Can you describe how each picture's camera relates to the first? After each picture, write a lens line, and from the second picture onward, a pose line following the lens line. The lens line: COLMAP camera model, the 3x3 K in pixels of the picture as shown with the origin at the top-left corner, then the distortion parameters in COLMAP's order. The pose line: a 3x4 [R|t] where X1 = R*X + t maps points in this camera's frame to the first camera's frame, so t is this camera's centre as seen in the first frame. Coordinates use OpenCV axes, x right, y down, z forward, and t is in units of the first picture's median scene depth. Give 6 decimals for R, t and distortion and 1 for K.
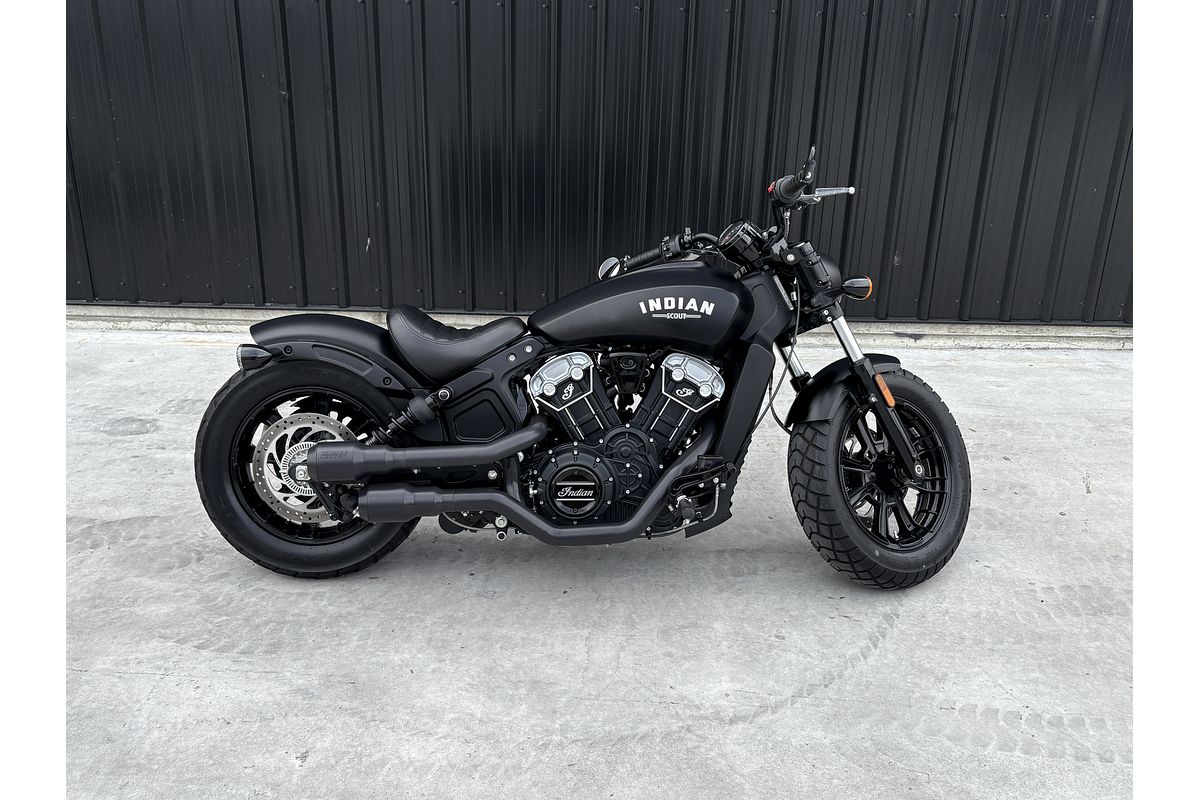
lens RADIAL K [[1021.4, 0, 600.0], [0, 1021.4, 400.0], [0, 0, 1]] dist [0.017411, -0.012283]
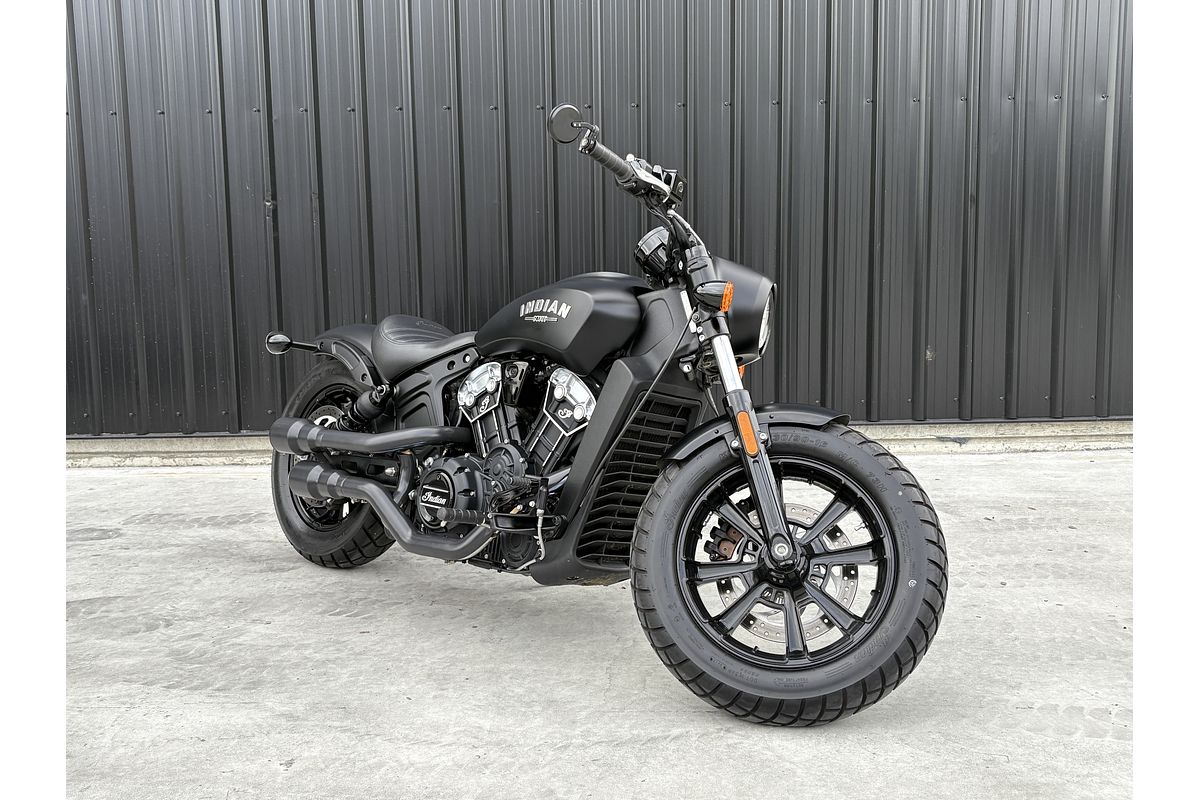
lens RADIAL K [[1171.7, 0, 596.0], [0, 1171.7, 387.5], [0, 0, 1]] dist [0.061303, -0.147836]
pose [[0.999090, -0.042324, -0.005193, -0.007165], [0.039893, 0.970756, -0.236732, 0.227352], [0.015061, 0.236309, 0.971561, -0.038283]]
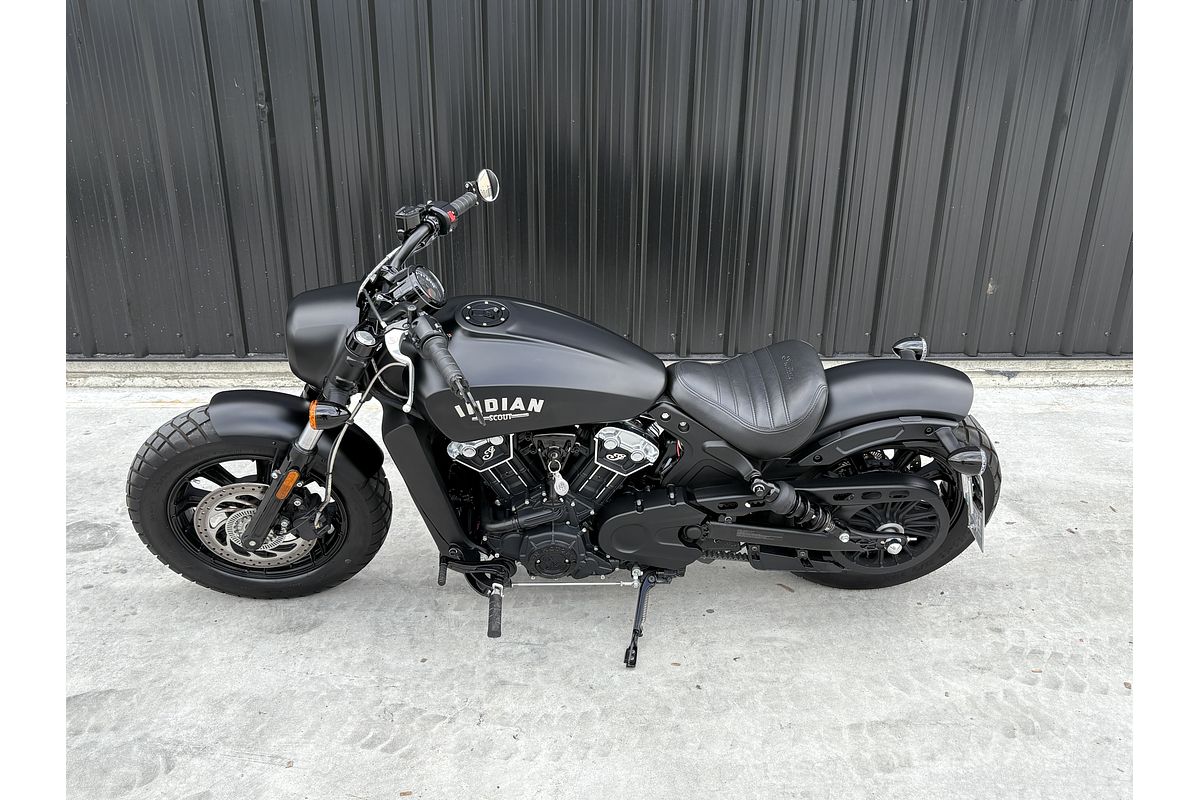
lens RADIAL K [[1005.1, 0, 600.0], [0, 1005.1, 400.0], [0, 0, 1]] dist [0.020231, 0.007931]
pose [[0.999656, -0.020722, 0.016049, -0.089587], [0.020127, 0.999135, 0.036391, -0.142137], [-0.016790, -0.036055, 0.999209, 0.286537]]
